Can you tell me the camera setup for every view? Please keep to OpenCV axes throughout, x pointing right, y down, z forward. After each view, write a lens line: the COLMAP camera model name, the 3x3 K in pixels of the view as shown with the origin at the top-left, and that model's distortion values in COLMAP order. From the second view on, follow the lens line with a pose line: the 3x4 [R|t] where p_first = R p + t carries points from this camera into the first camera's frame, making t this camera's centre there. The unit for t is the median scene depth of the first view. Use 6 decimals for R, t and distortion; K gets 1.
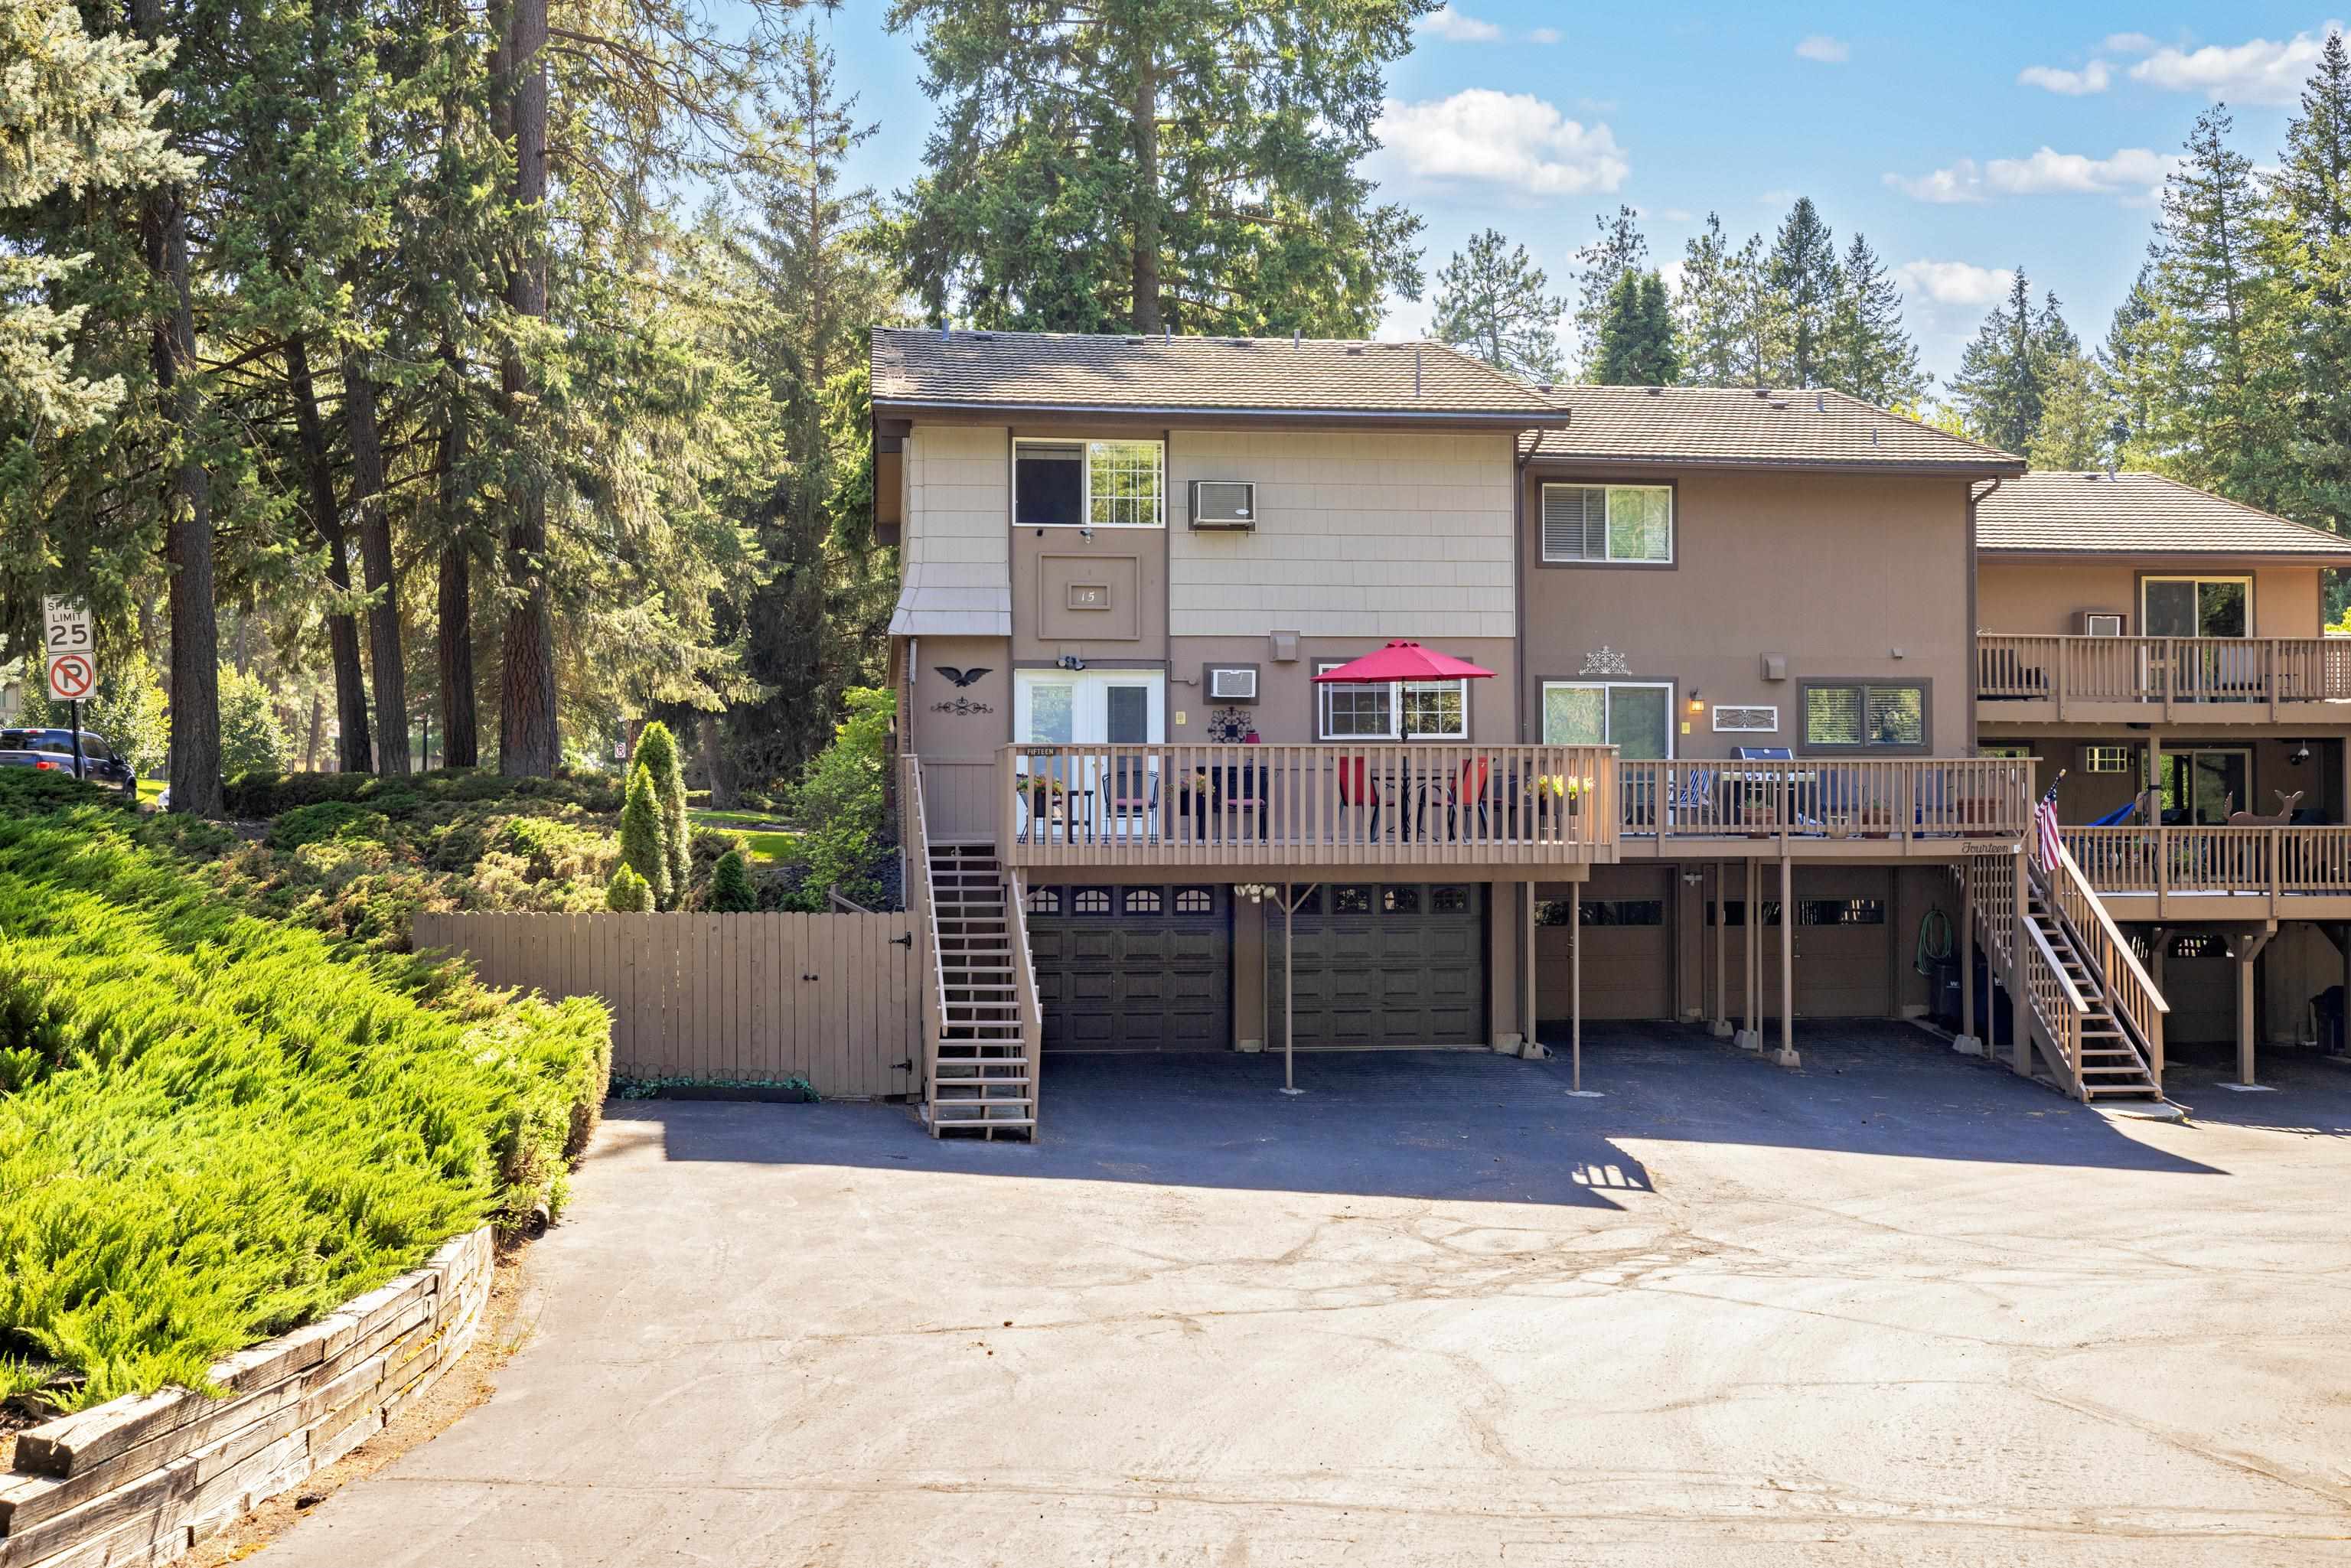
lens RADIAL K [[2841.4, 0, 1175.6], [0, 2841.4, 975.3], [0, 0, 1]] dist [0.006954, 0.022060]
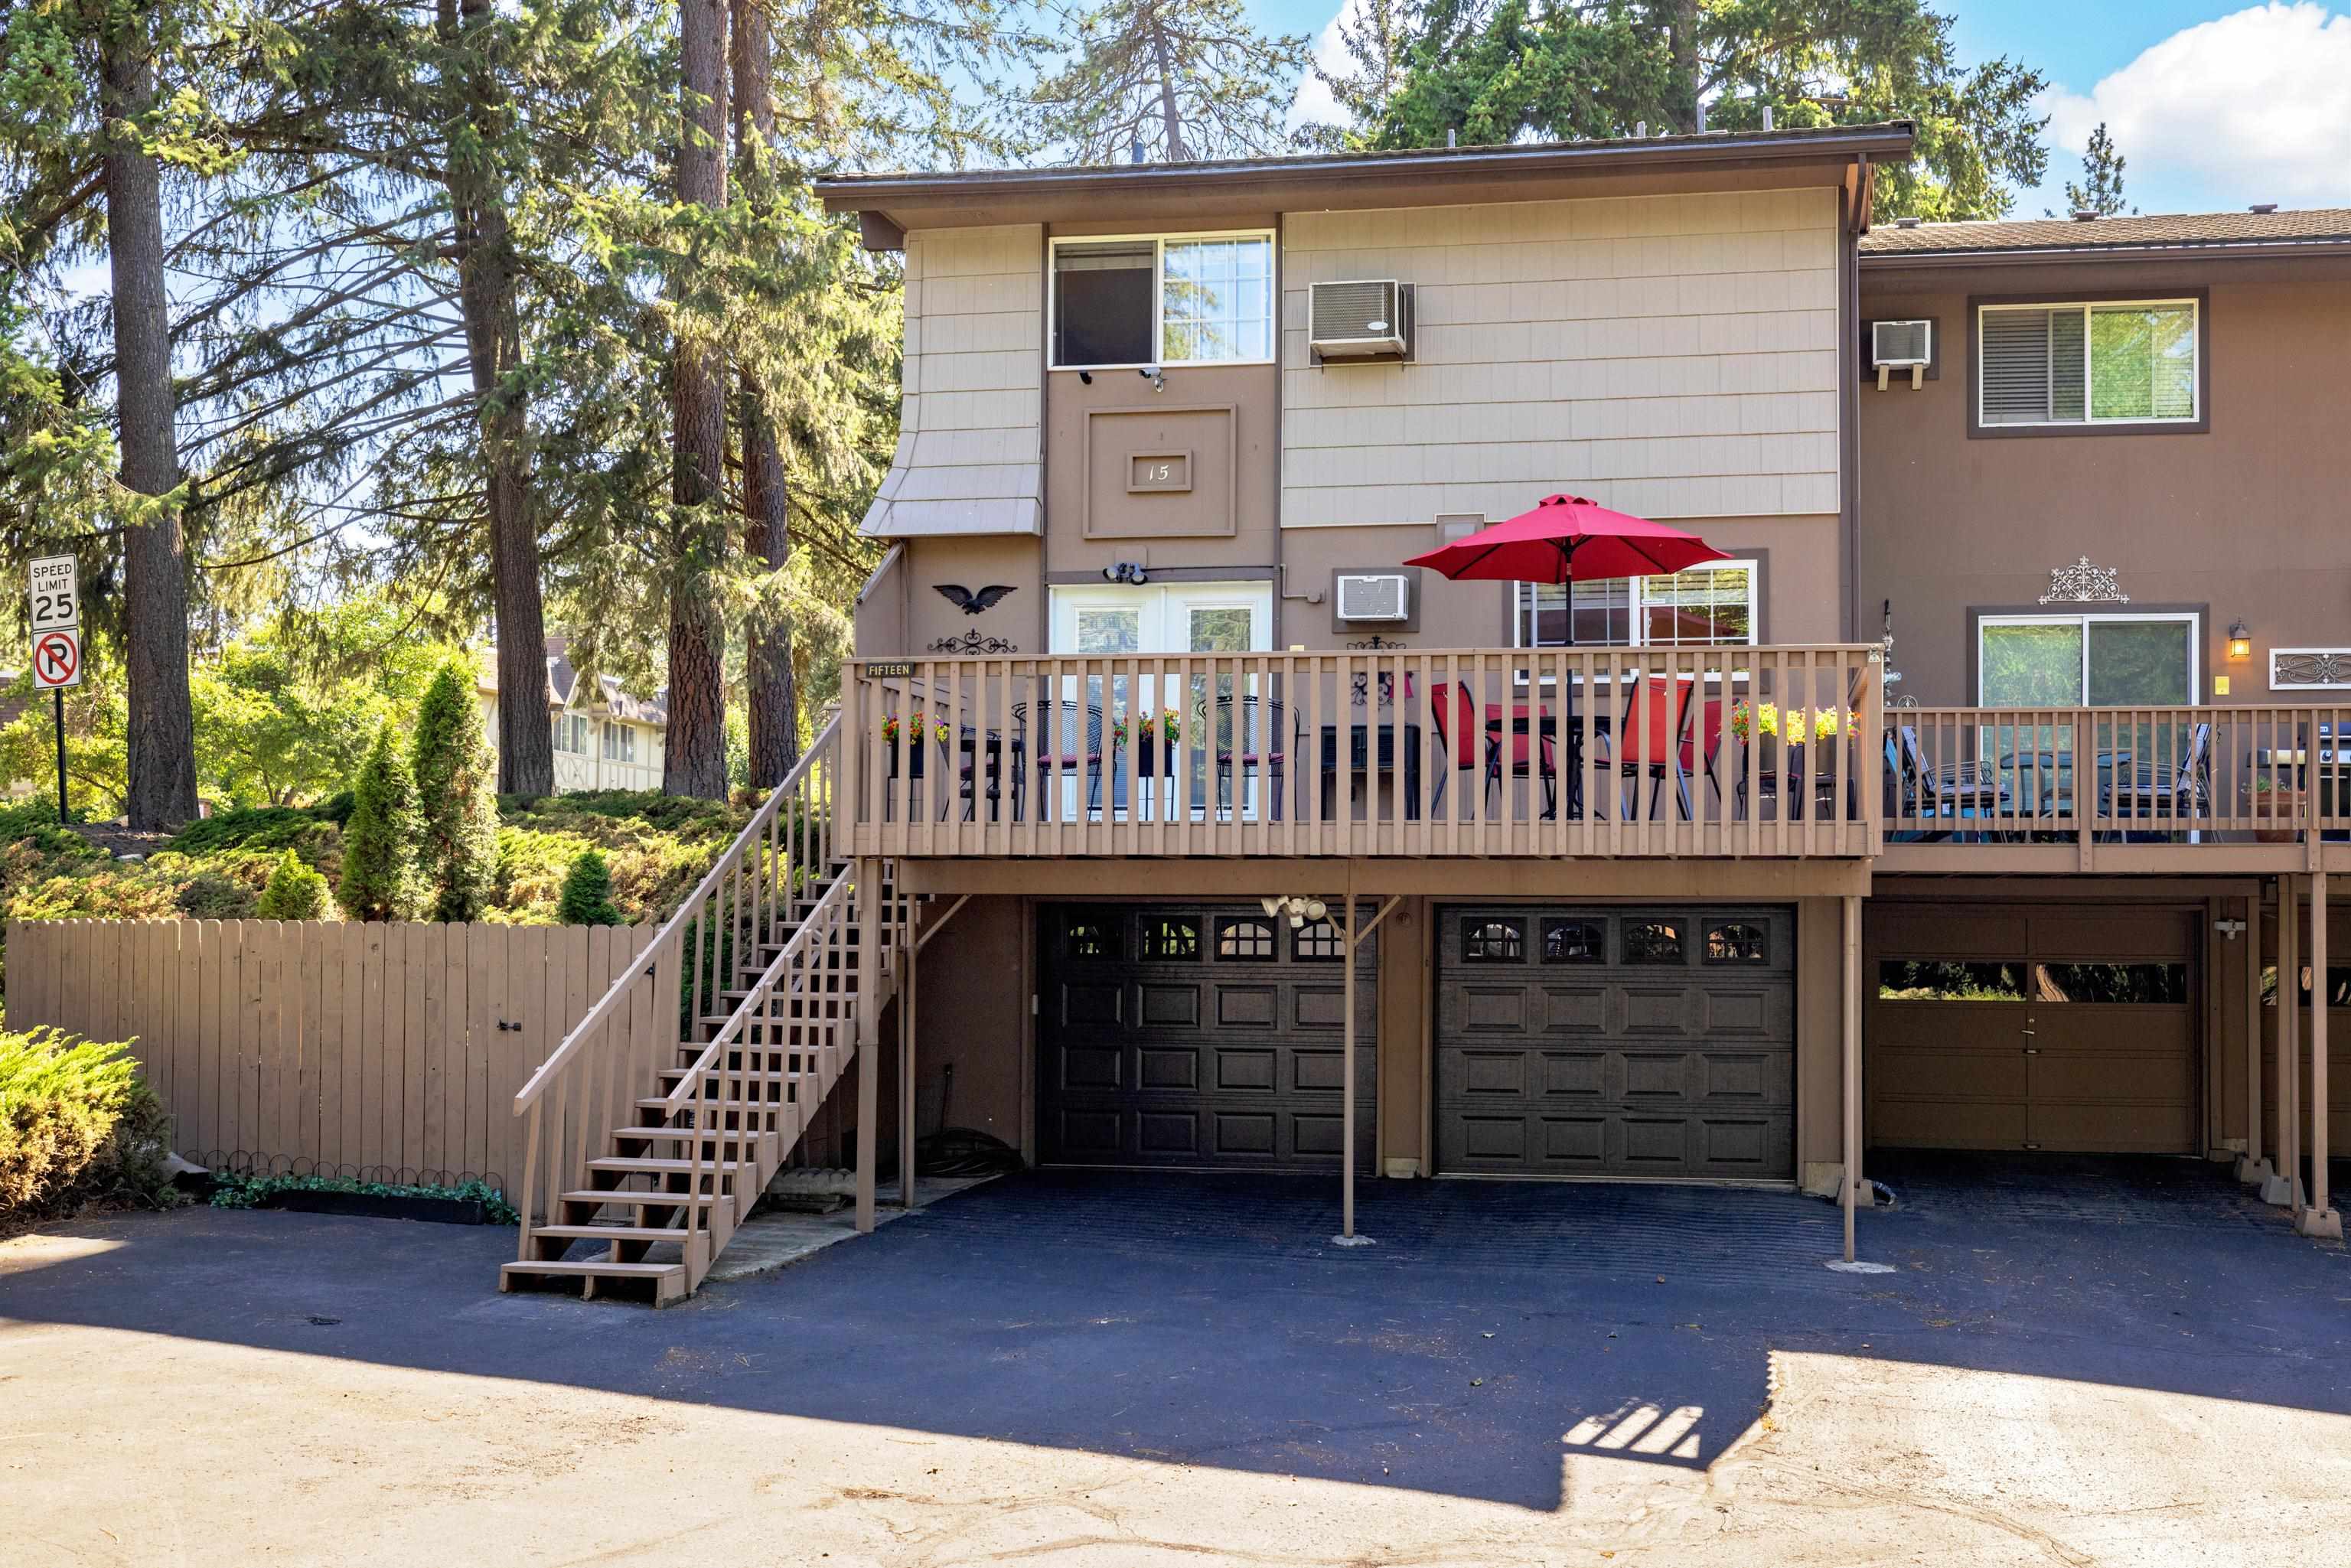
lens RADIAL K [[2841.4, 0, 1175.6], [0, 2841.4, 975.3], [0, 0, 1]] dist [0.006954, 0.022060]
pose [[0.946666, 0.011817, -0.322000, 0.182410], [-0.027735, 0.998607, -0.044891, 0.011676], [0.321021, 0.051428, 0.945675, 0.380668]]
